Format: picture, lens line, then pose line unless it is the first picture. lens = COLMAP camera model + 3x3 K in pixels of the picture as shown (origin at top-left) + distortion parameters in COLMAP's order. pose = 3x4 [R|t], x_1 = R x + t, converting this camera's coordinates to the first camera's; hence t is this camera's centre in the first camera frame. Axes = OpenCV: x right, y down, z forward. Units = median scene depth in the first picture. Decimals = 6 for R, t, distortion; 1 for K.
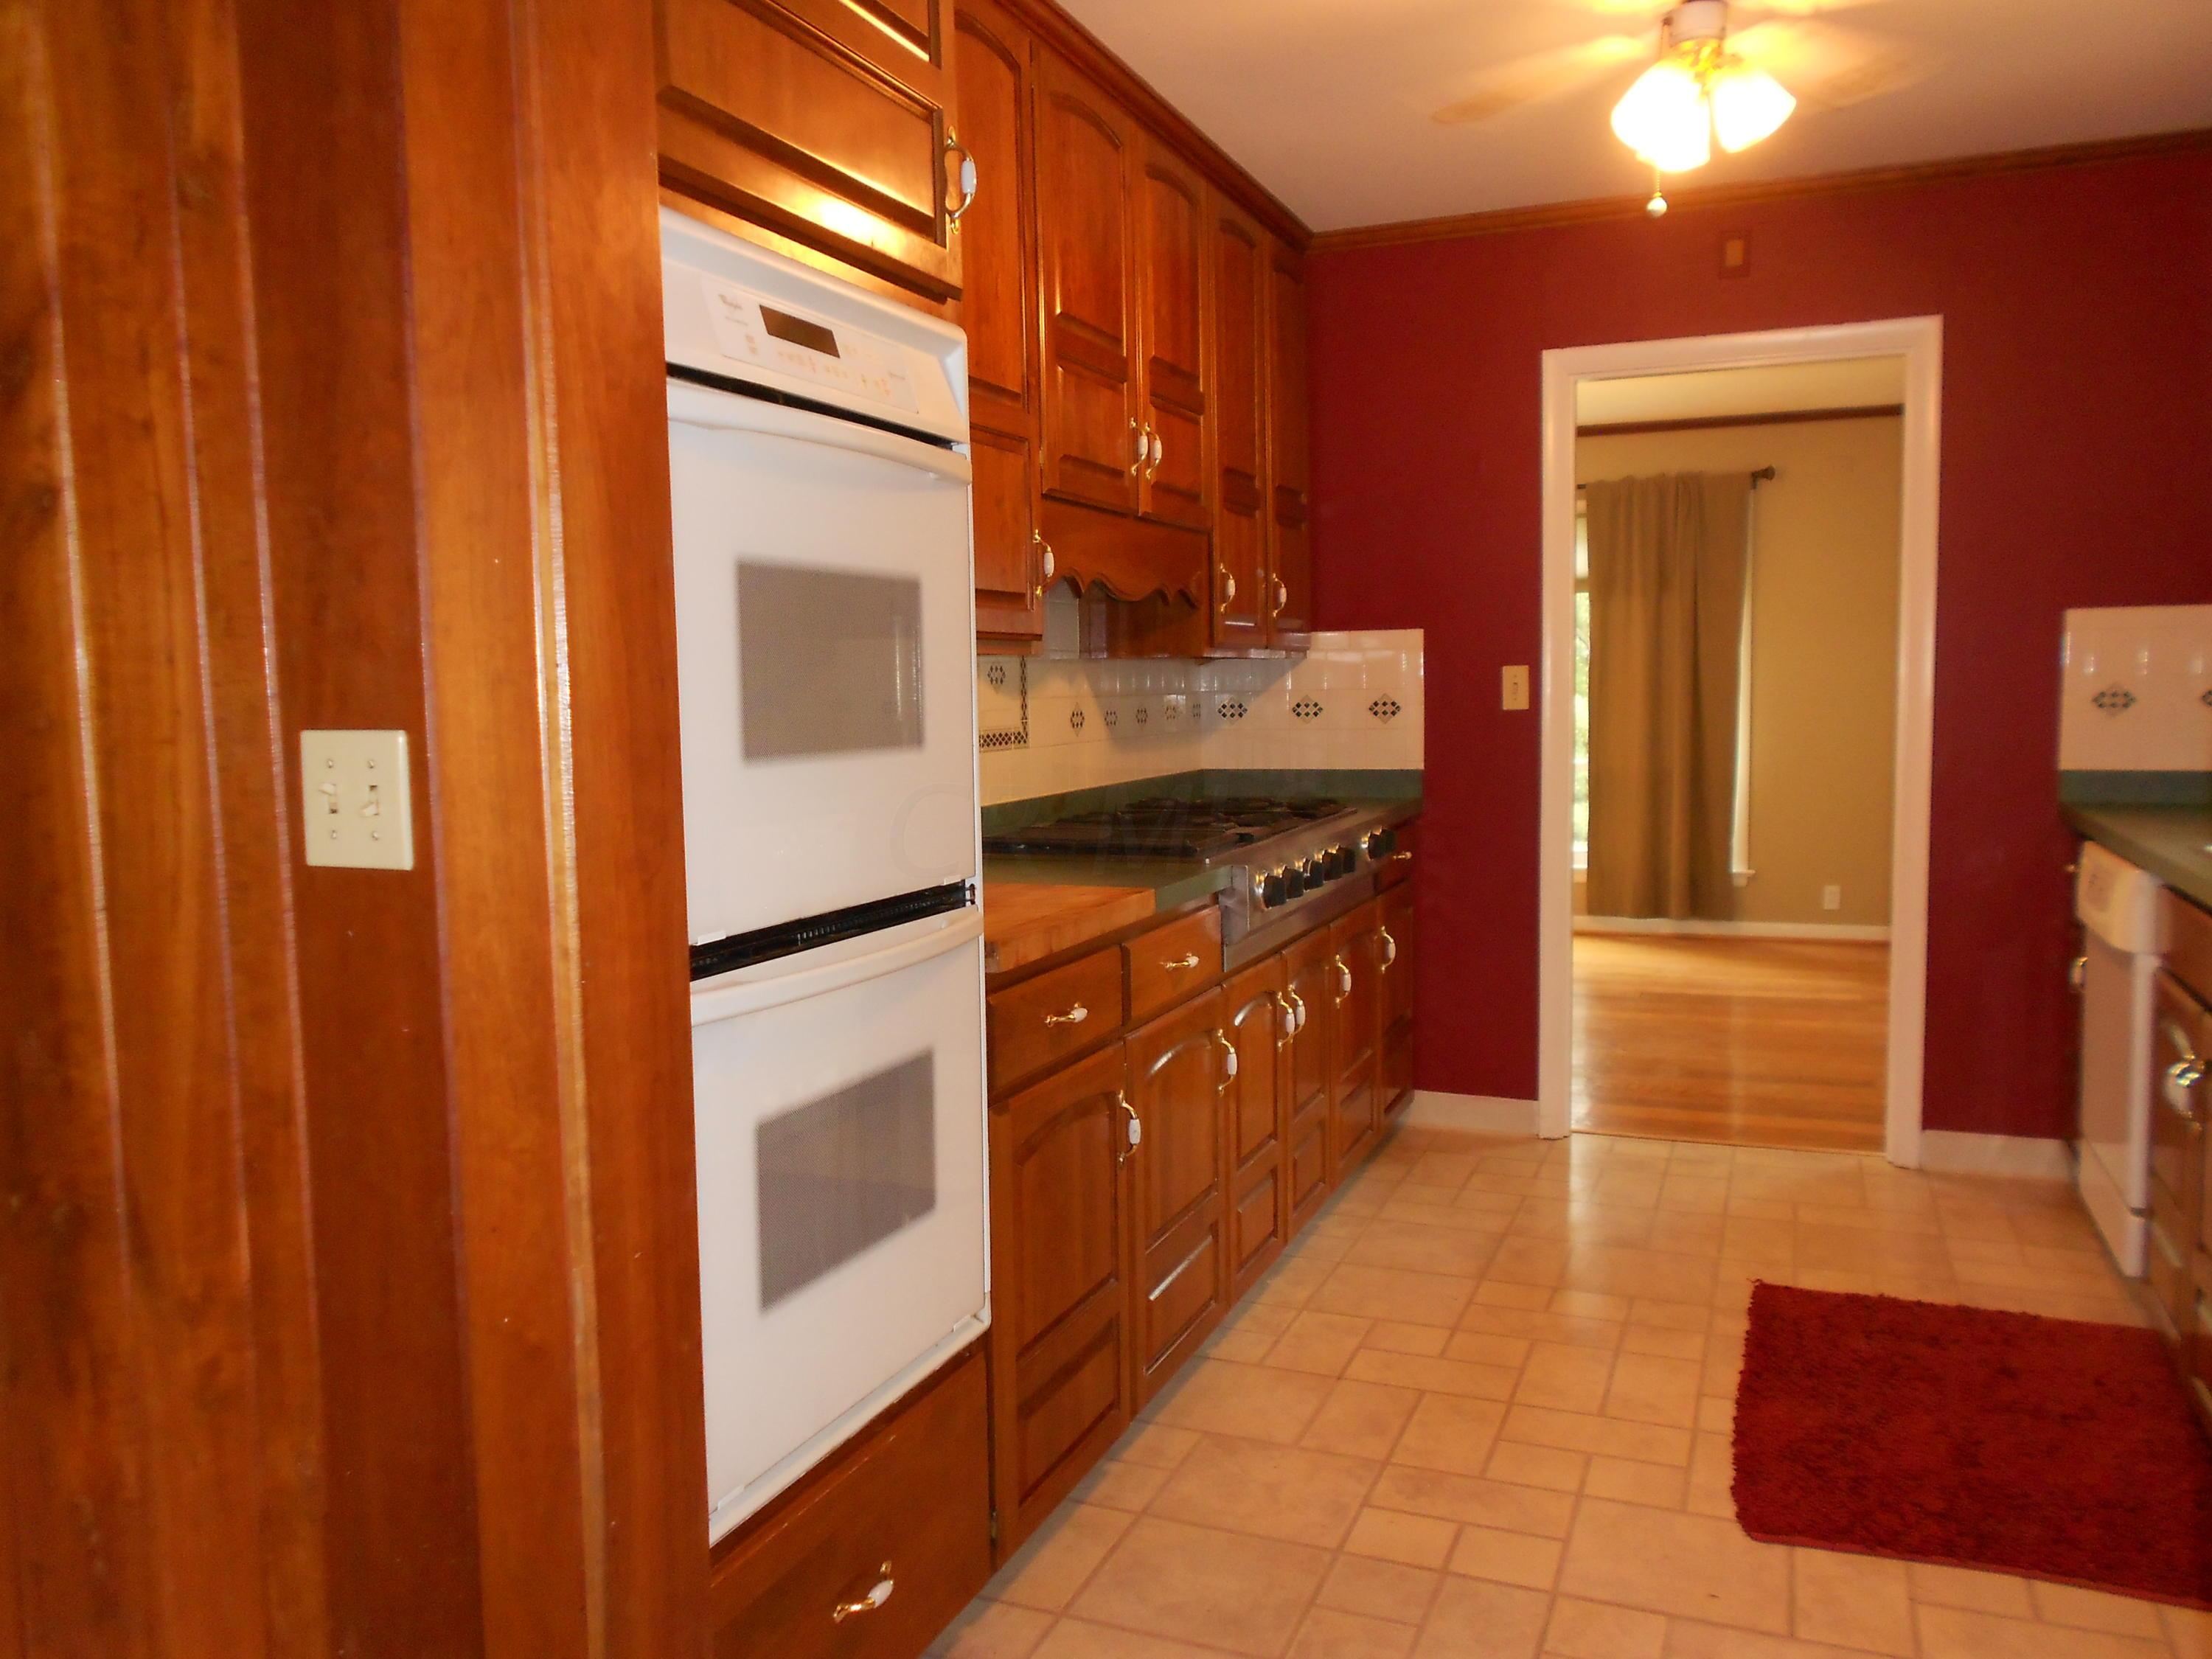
lens RADIAL K [[1694.7, 0, 1106.7], [0, 1694.7, 823.0], [0, 0, 1]] dist [-0.011412, -0.001954]
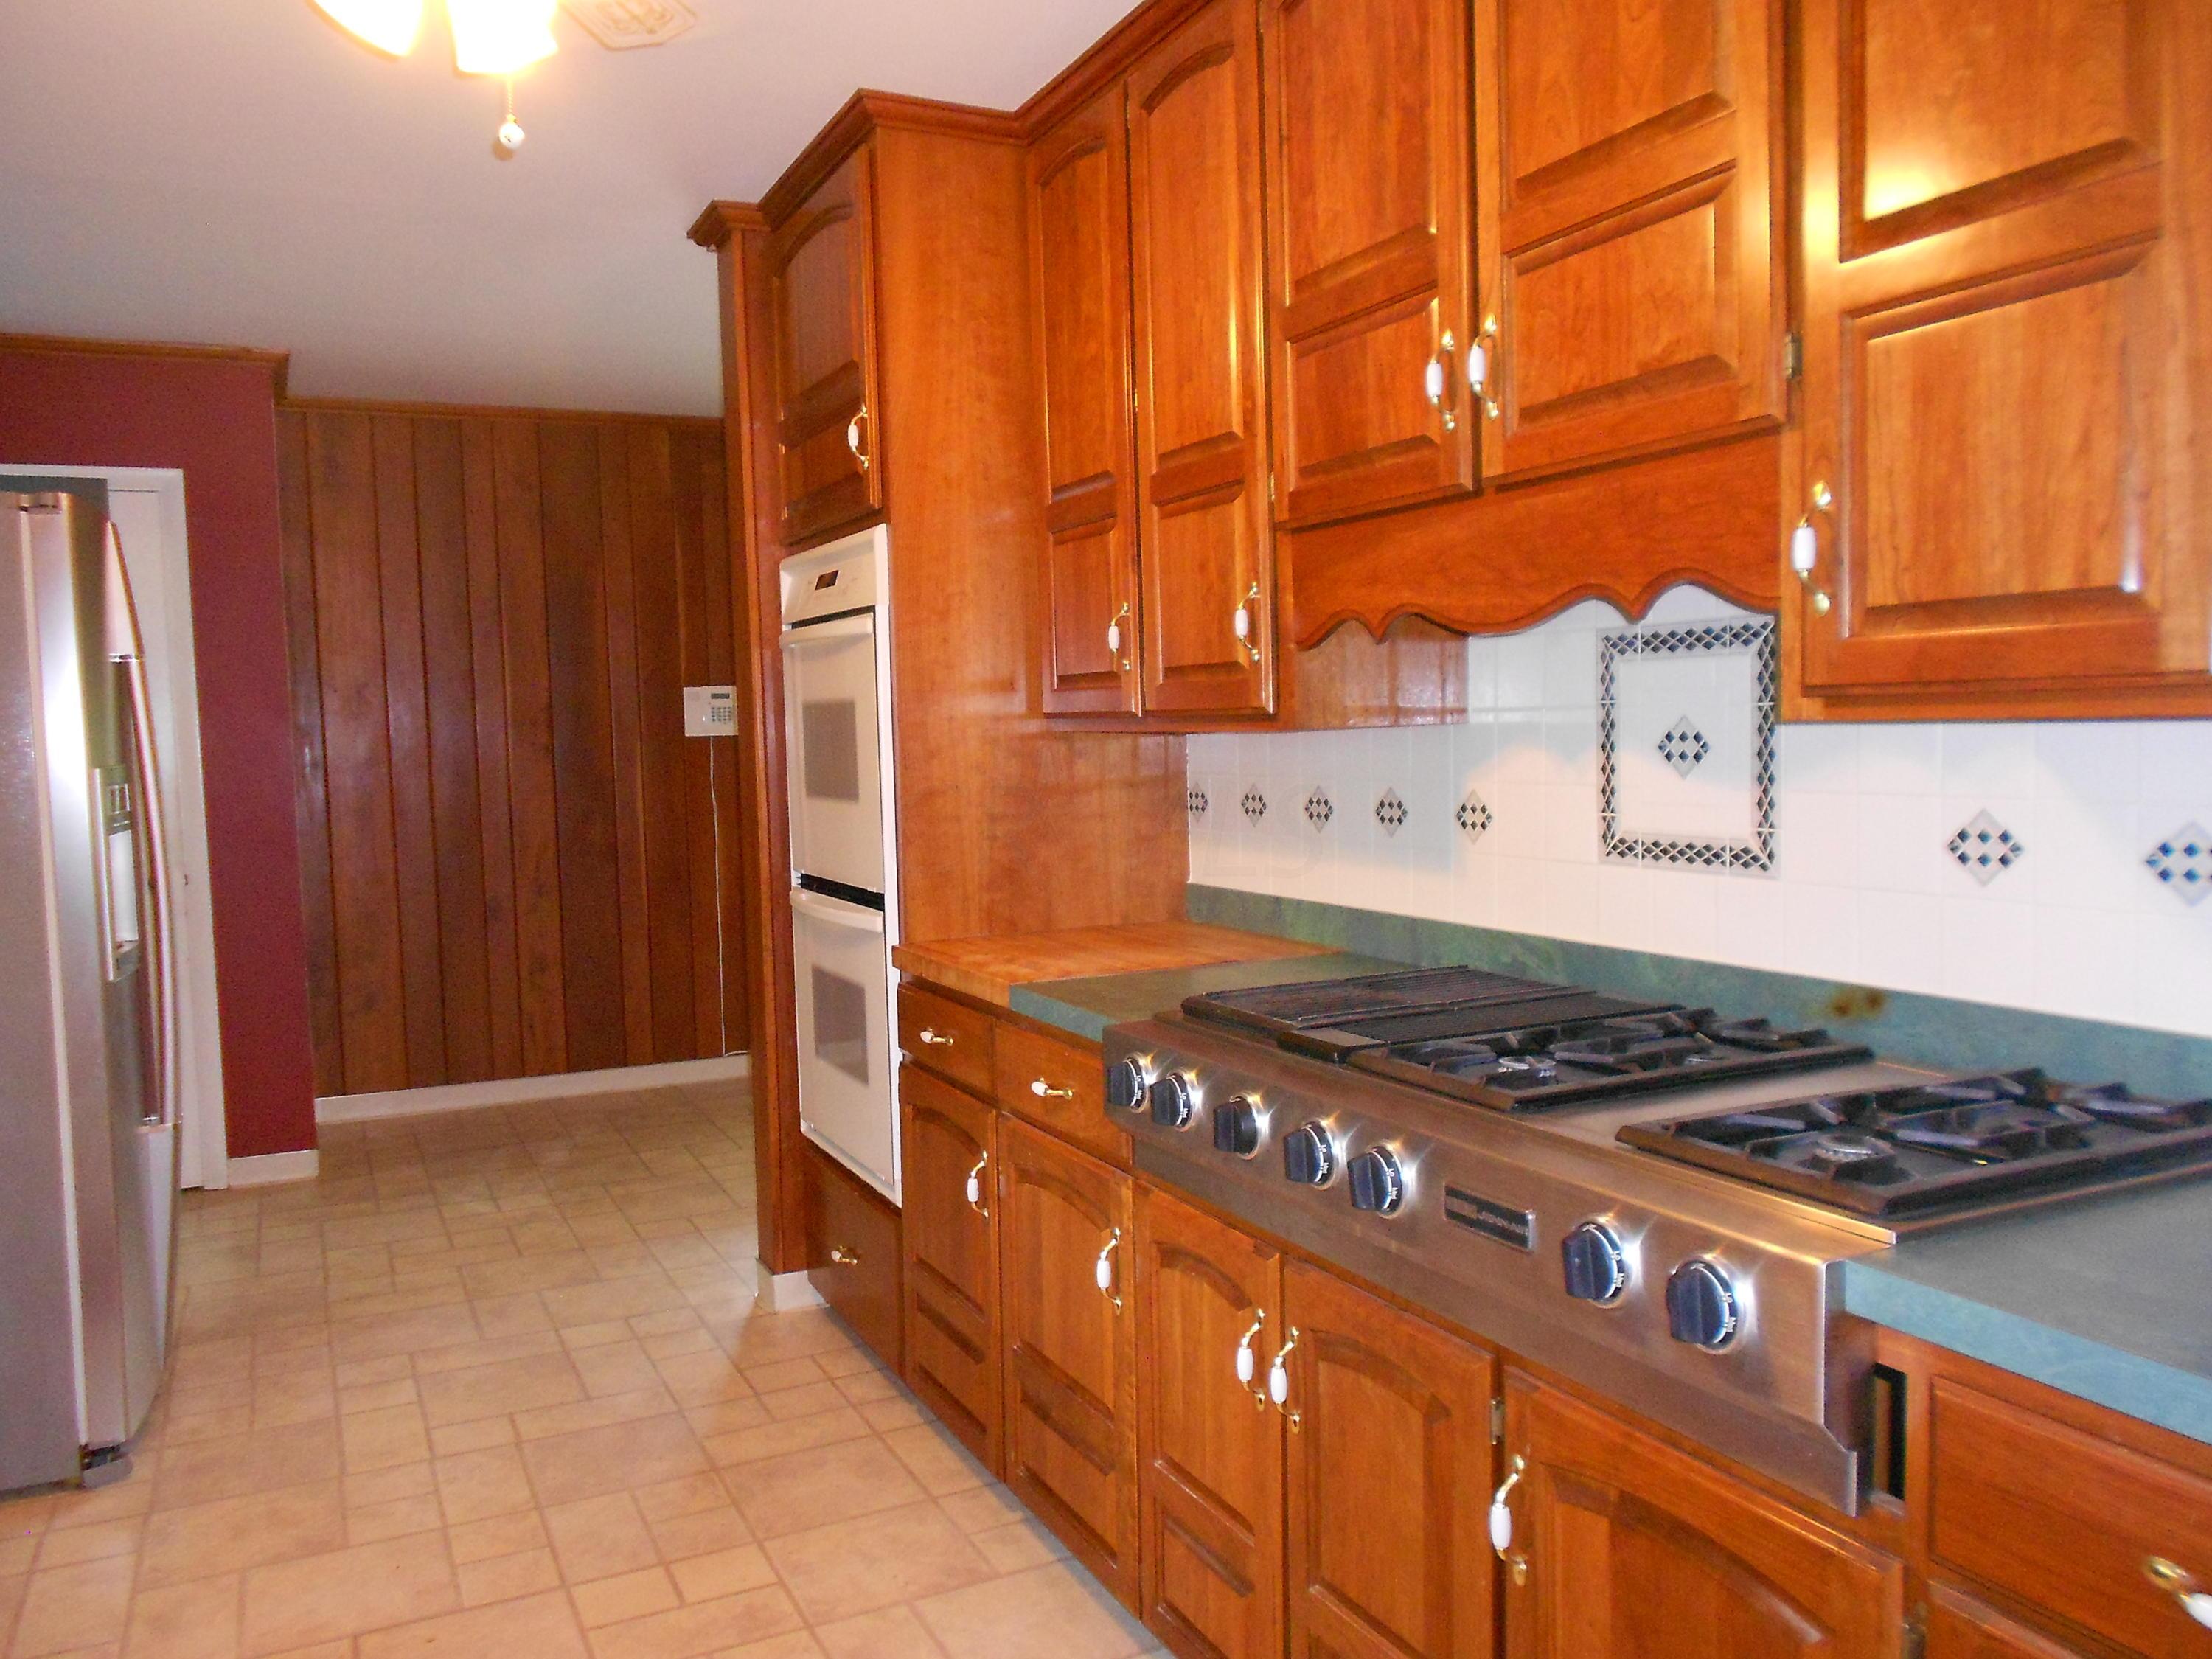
lens RADIAL K [[1694.7, 0, 1111.8], [0, 1694.7, 838.0], [0, 0, 1]] dist [-0.011412, -0.001954]
pose [[-0.664395, 0.086660, -0.742340, 0.694104], [-0.024133, 0.990249, 0.137200, -0.176932], [0.746992, 0.109071, -0.655826, 1.660586]]
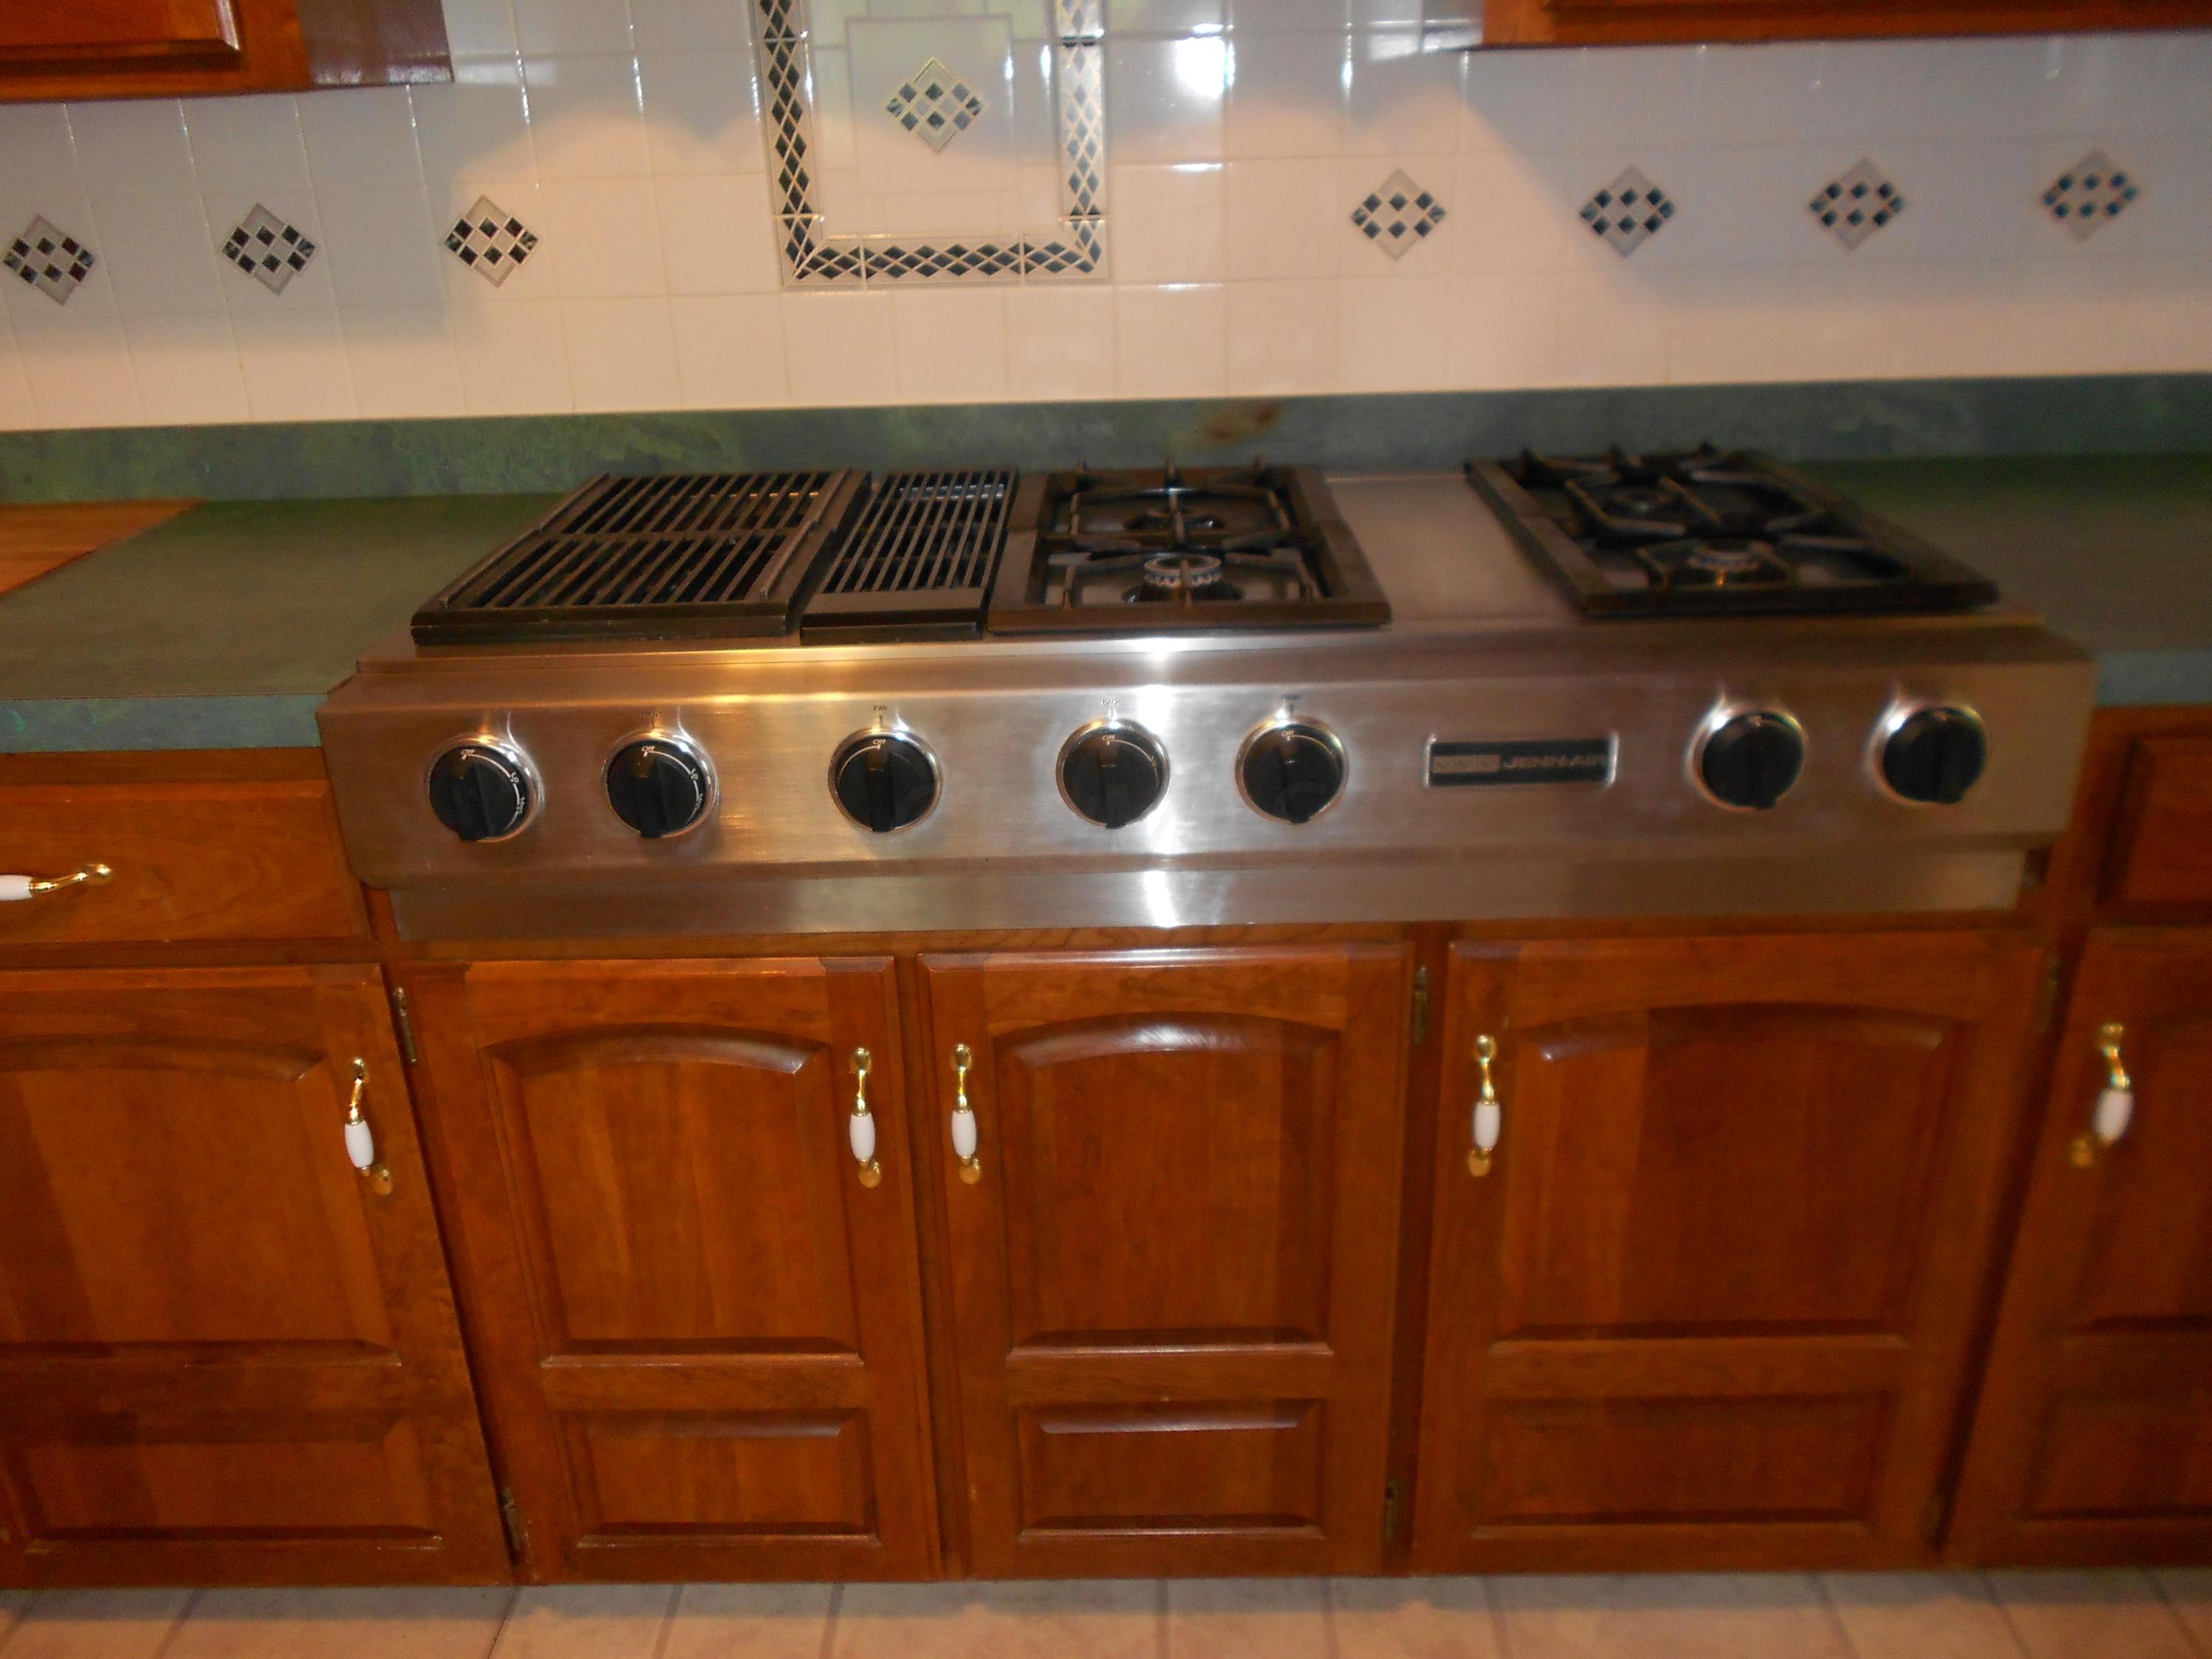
lens RADIAL K [[1694.7, 0, 1105.6], [0, 1694.7, 837.8], [0, 0, 1]] dist [-0.011412, -0.001954]
pose [[0.370497, 0.387691, -0.844054, 0.523366], [-0.058009, 0.916609, 0.395553, -0.119136], [0.927020, -0.097589, 0.362091, 1.150476]]
